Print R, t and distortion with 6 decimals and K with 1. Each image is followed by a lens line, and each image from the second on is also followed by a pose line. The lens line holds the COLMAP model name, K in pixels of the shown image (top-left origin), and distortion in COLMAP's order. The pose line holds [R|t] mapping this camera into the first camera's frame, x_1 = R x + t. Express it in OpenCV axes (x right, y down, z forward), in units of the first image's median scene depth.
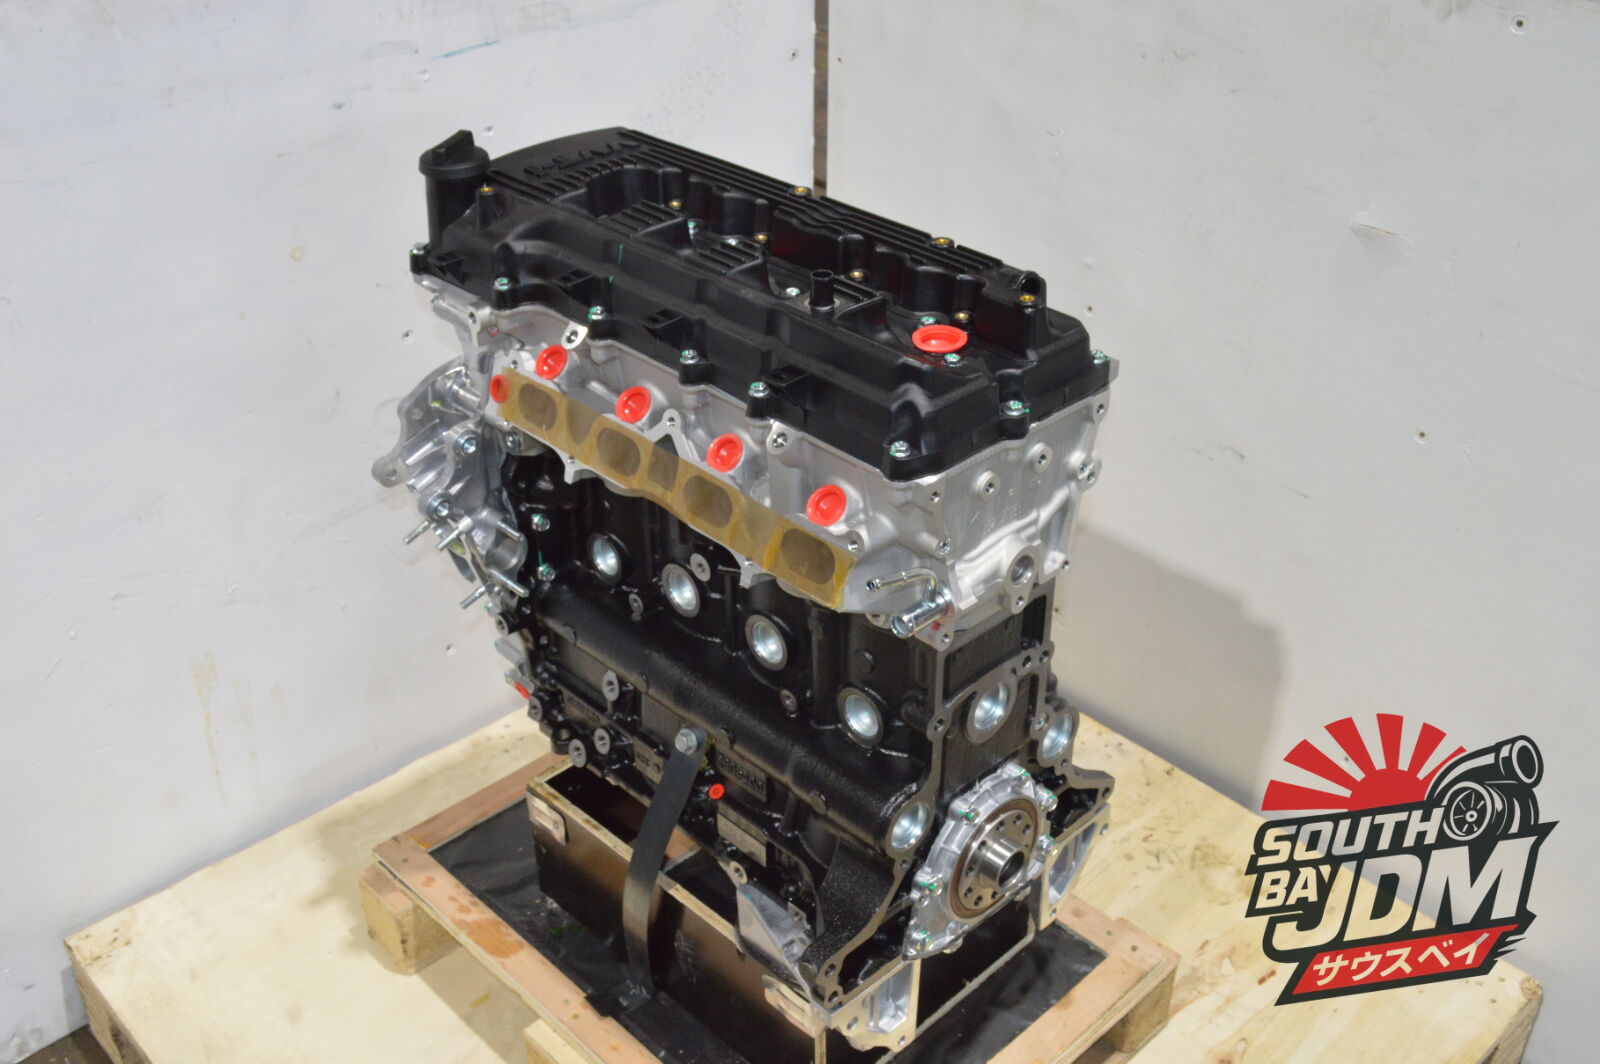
lens RADIAL K [[1643.6, 0, 811.7], [0, 1643.6, 544.4], [0, 0, 1]] dist [-0.052213, 0.000000]
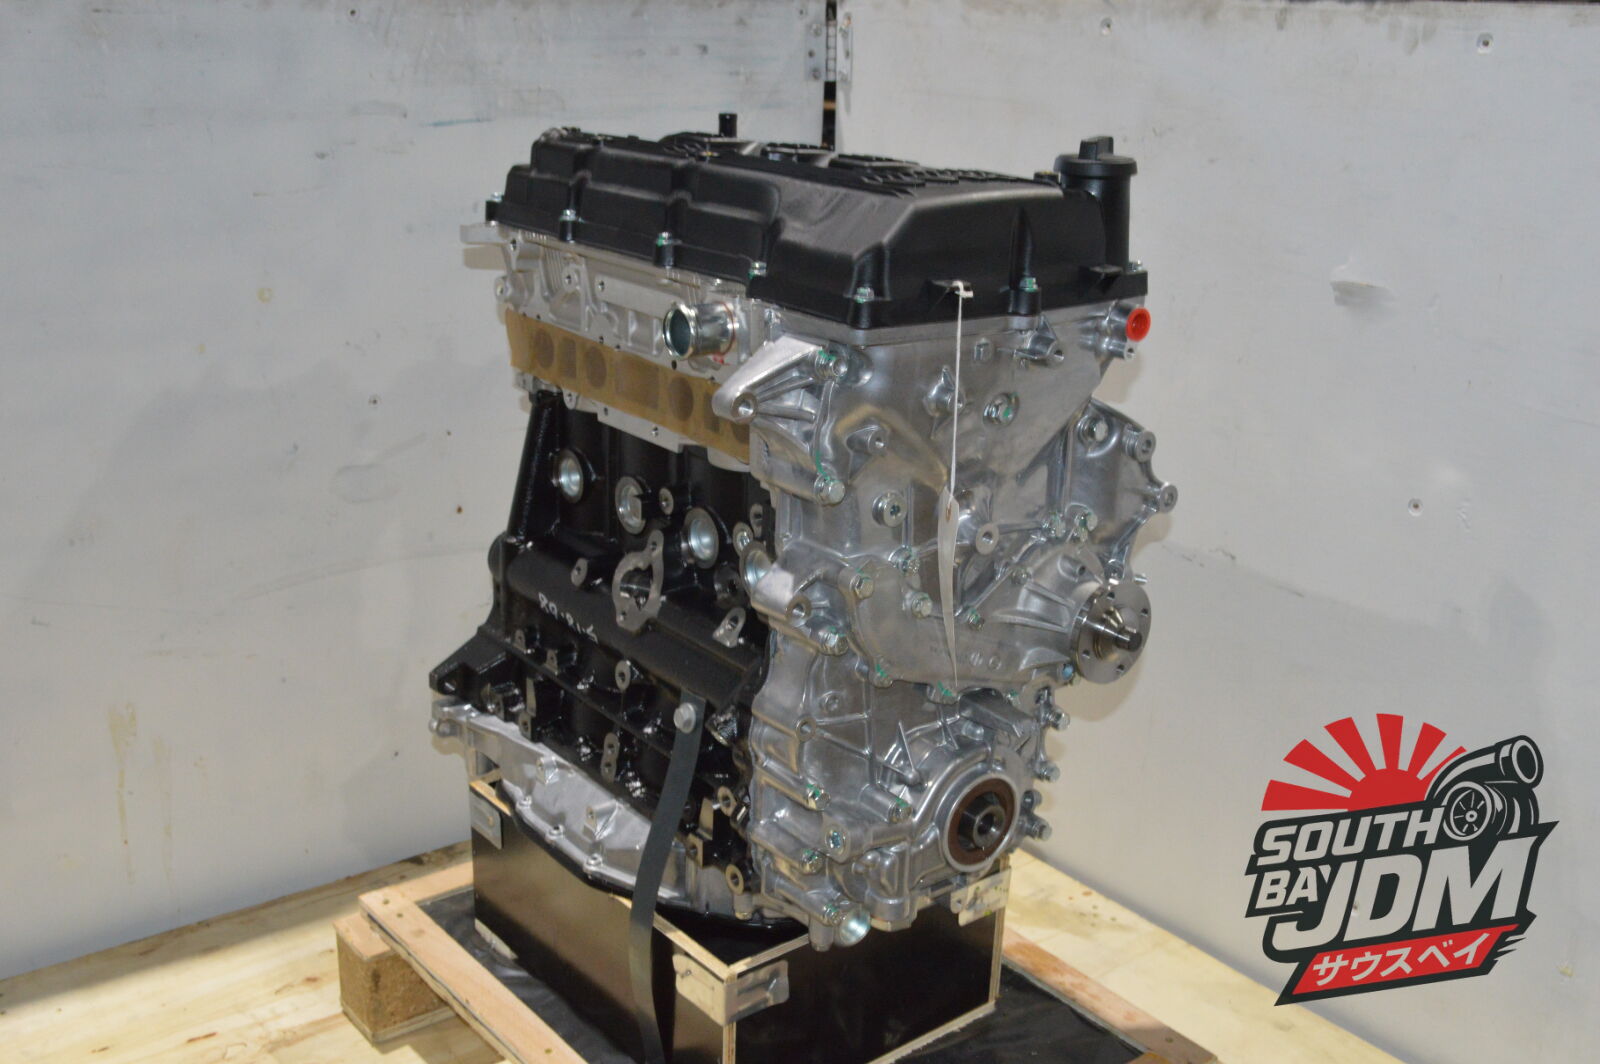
lens RADIAL K [[1643.6, 0, 795.2], [0, 1643.6, 537.1], [0, 0, 1]] dist [-0.052213, 0.000000]
pose [[0.993841, 0.043931, -0.101740, 0.116820], [-0.067568, 0.967897, -0.242094, 0.184663], [0.087839, 0.247477, 0.964904, 0.089652]]
